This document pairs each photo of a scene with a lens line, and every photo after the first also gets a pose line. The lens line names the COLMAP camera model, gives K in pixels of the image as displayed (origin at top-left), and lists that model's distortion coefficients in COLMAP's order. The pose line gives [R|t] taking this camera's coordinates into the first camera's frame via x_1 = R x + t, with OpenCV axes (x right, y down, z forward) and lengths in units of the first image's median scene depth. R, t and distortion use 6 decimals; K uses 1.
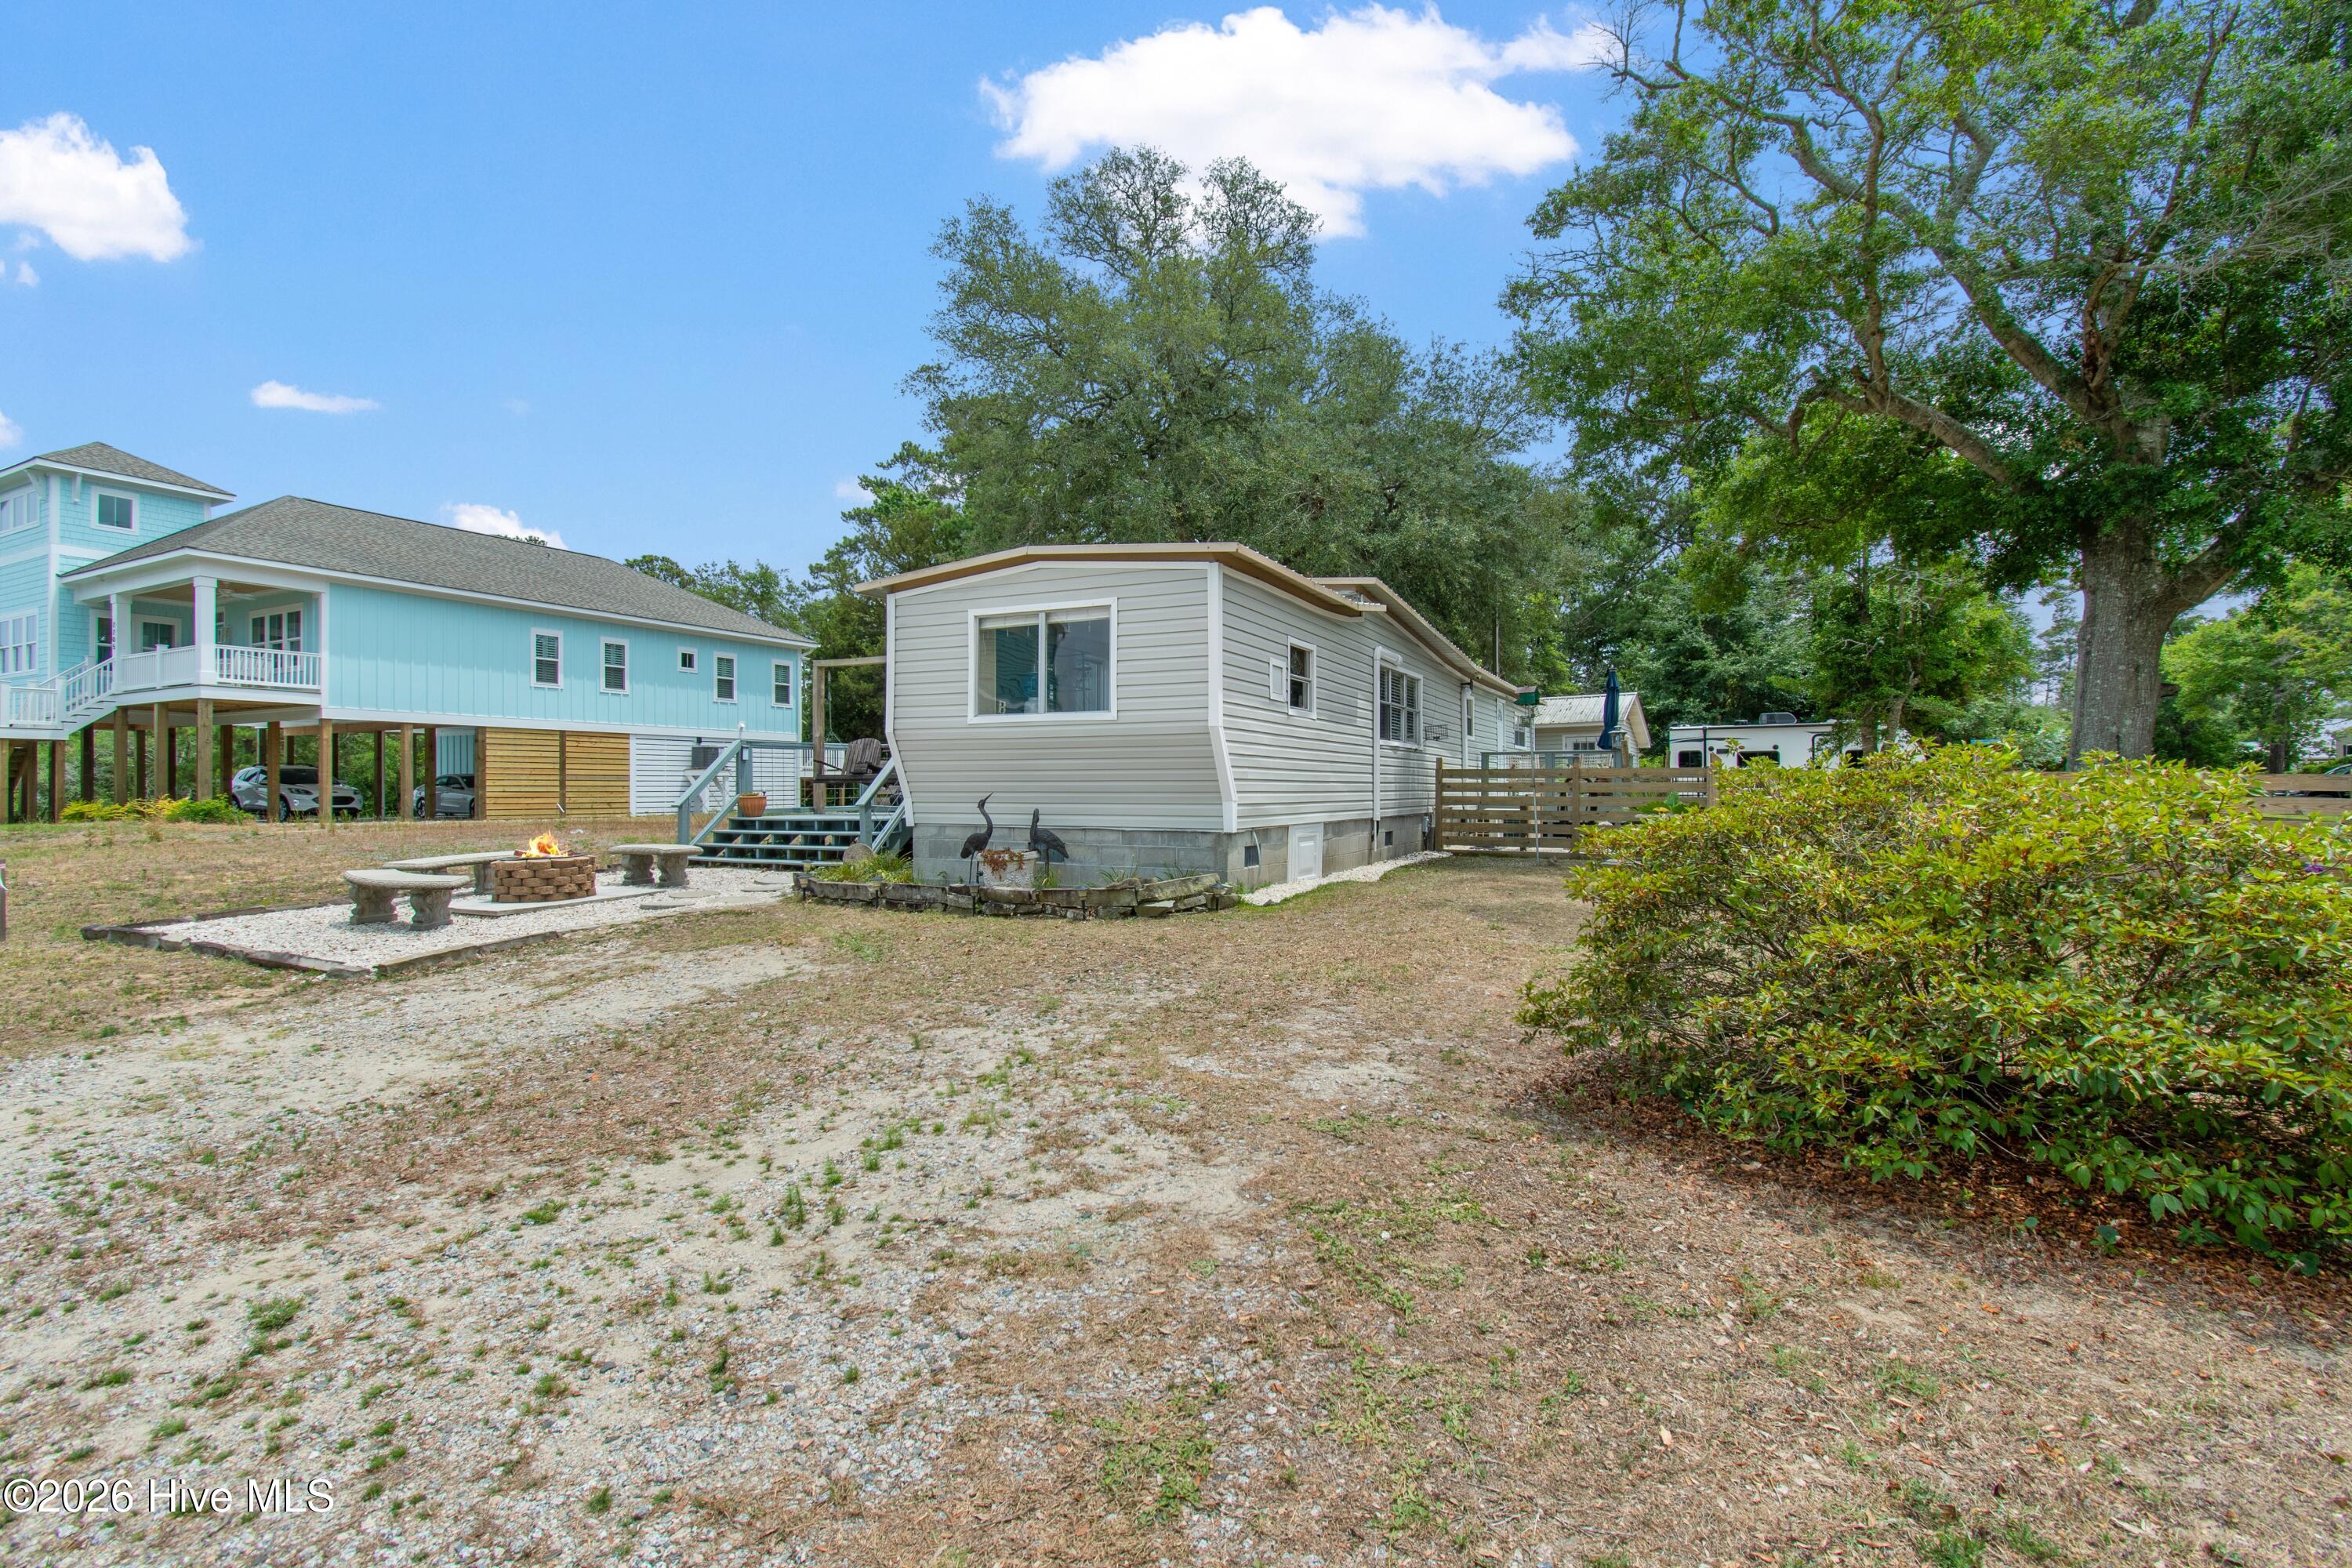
lens RADIAL K [[1123.0, 0, 1180.3], [0, 1123.0, 790.2], [0, 0, 1]] dist [0.004184, -0.000618]
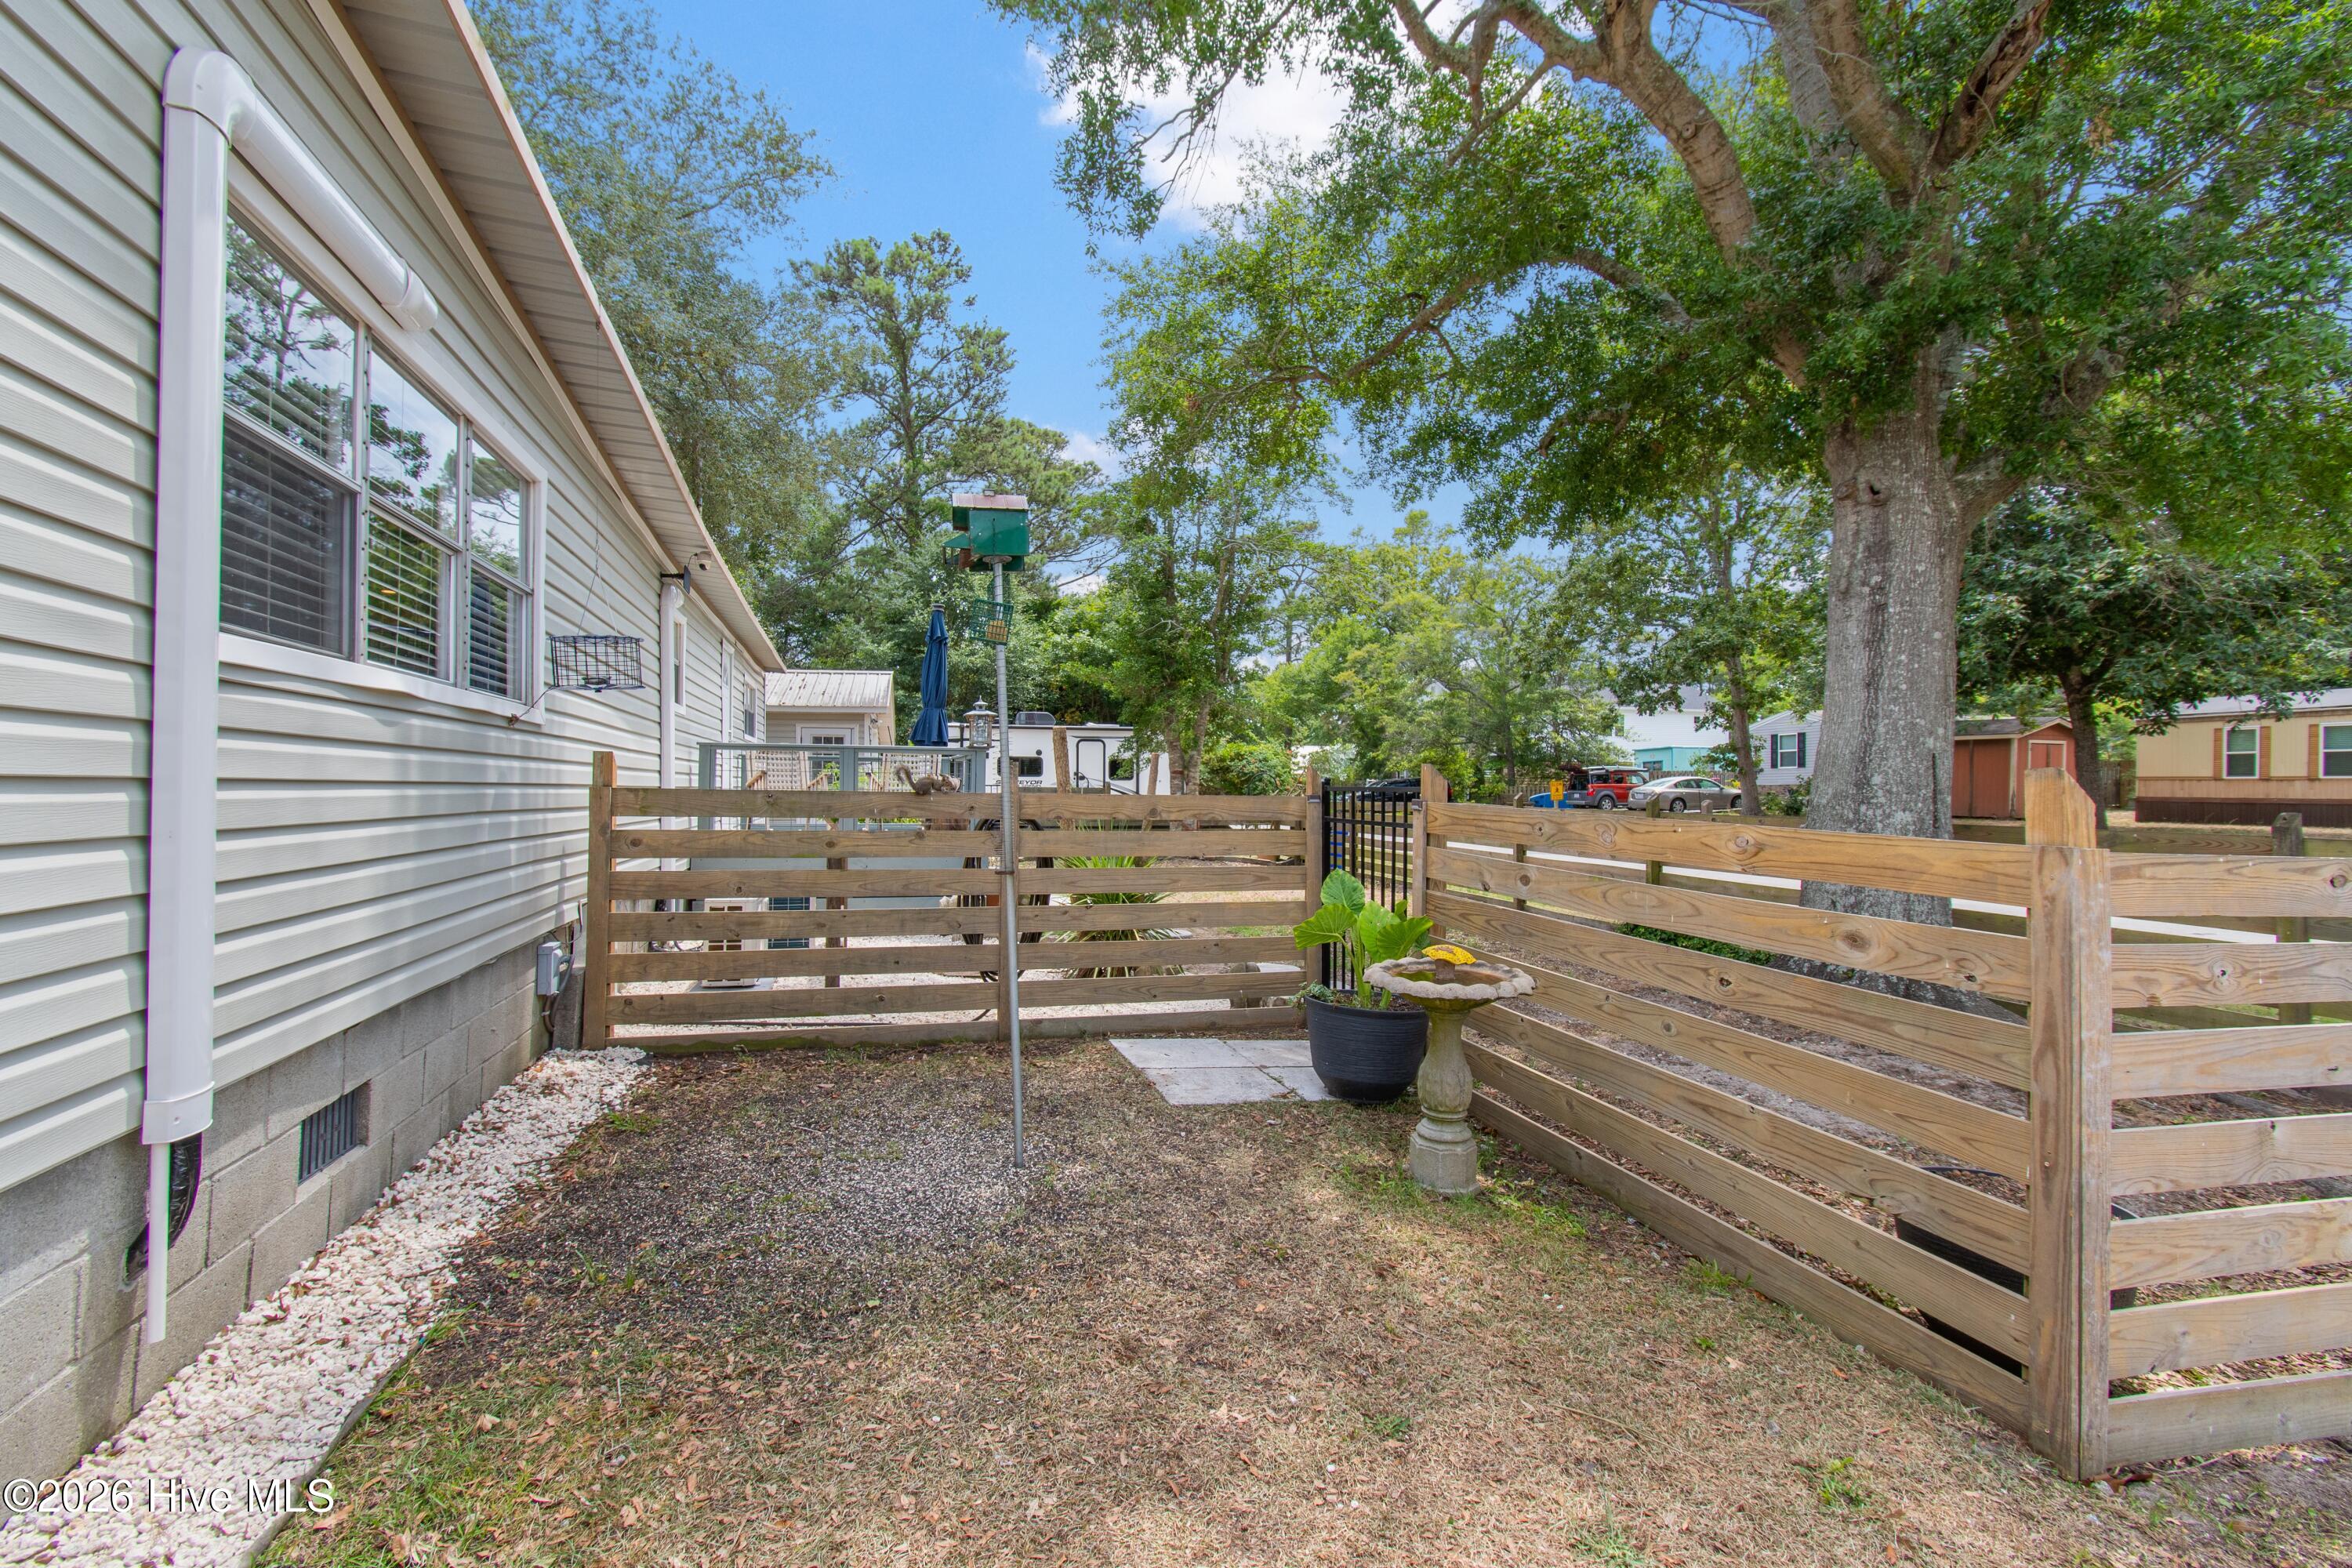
lens RADIAL K [[1045.0, 0, 1186.6], [0, 1045.0, 787.6], [0, 0, 1]] dist [0.002017, -0.000224]
pose [[0.731415, 0.012018, 0.681827, 0.130164], [-0.012441, 0.999913, -0.004279, -0.016825], [-0.681819, -0.005353, 0.731501, 0.583853]]
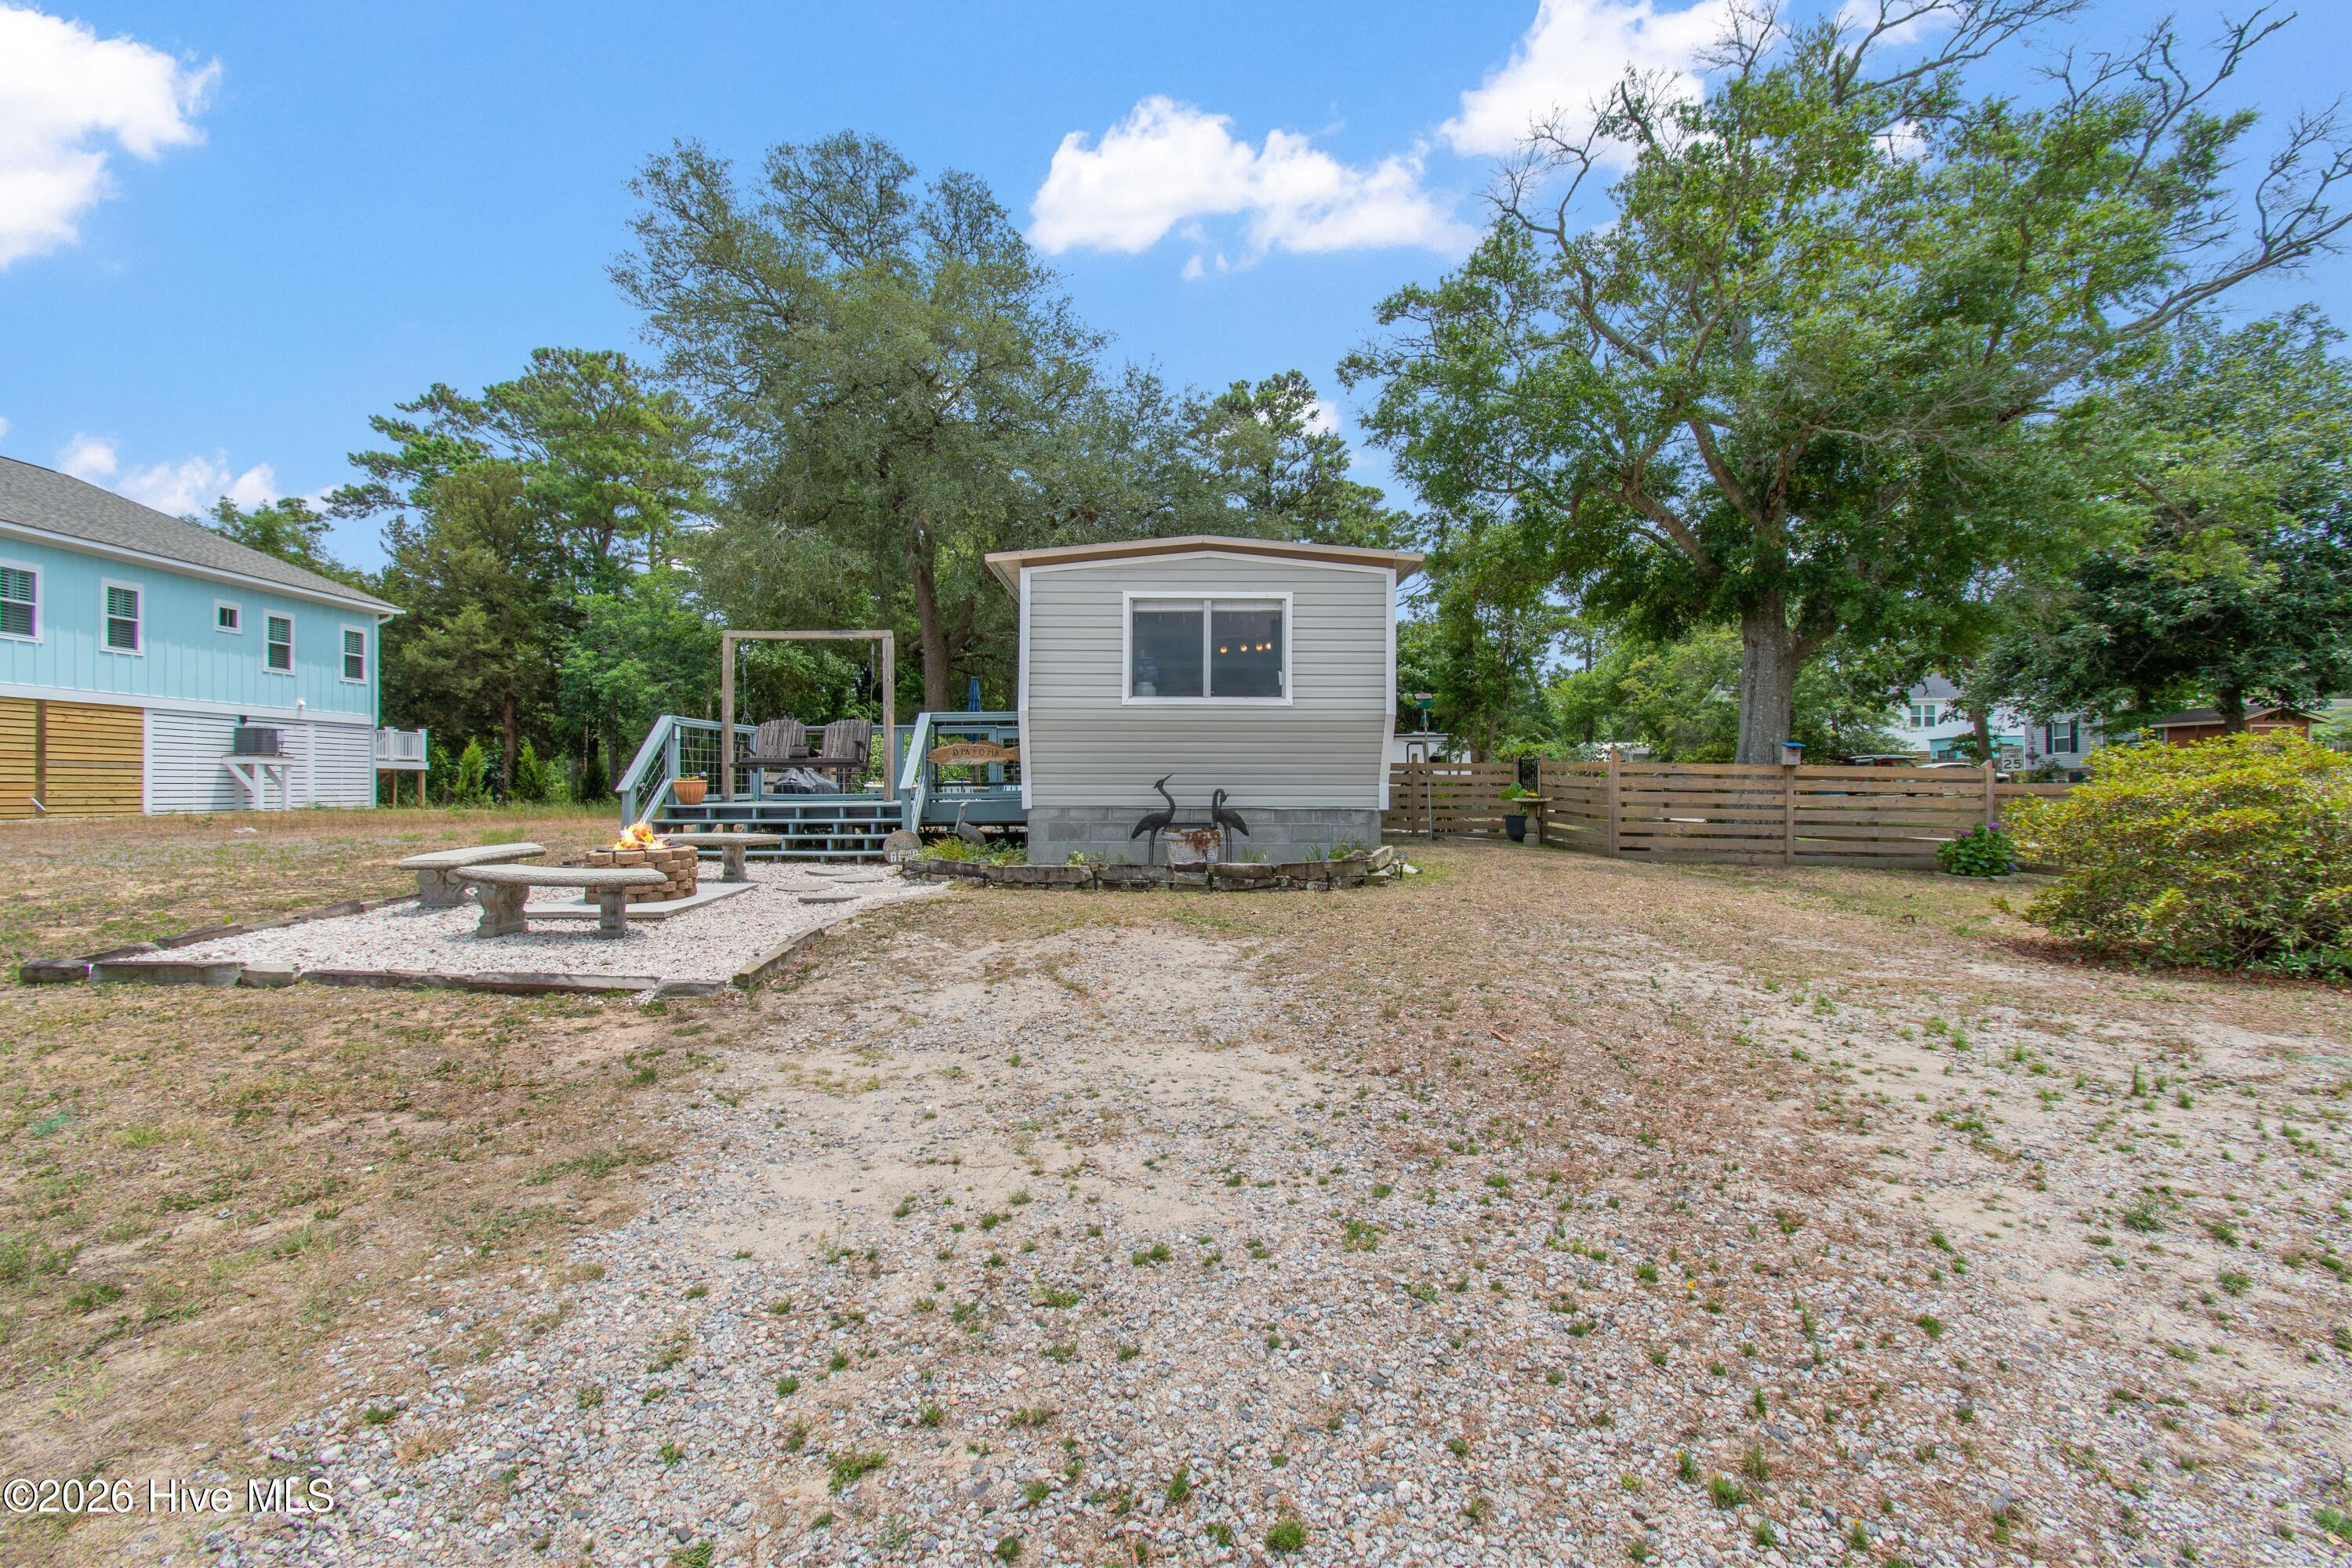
lens RADIAL K [[1045.0, 0, 1186.6], [0, 1045.0, 787.6], [0, 0, 1]] dist [0.002017, -0.000224]
pose [[0.894860, 0.004184, 0.446327, -0.313691], [-0.002511, 0.999987, -0.004339, 0.010555], [-0.446340, 0.002763, 0.894859, 0.079429]]
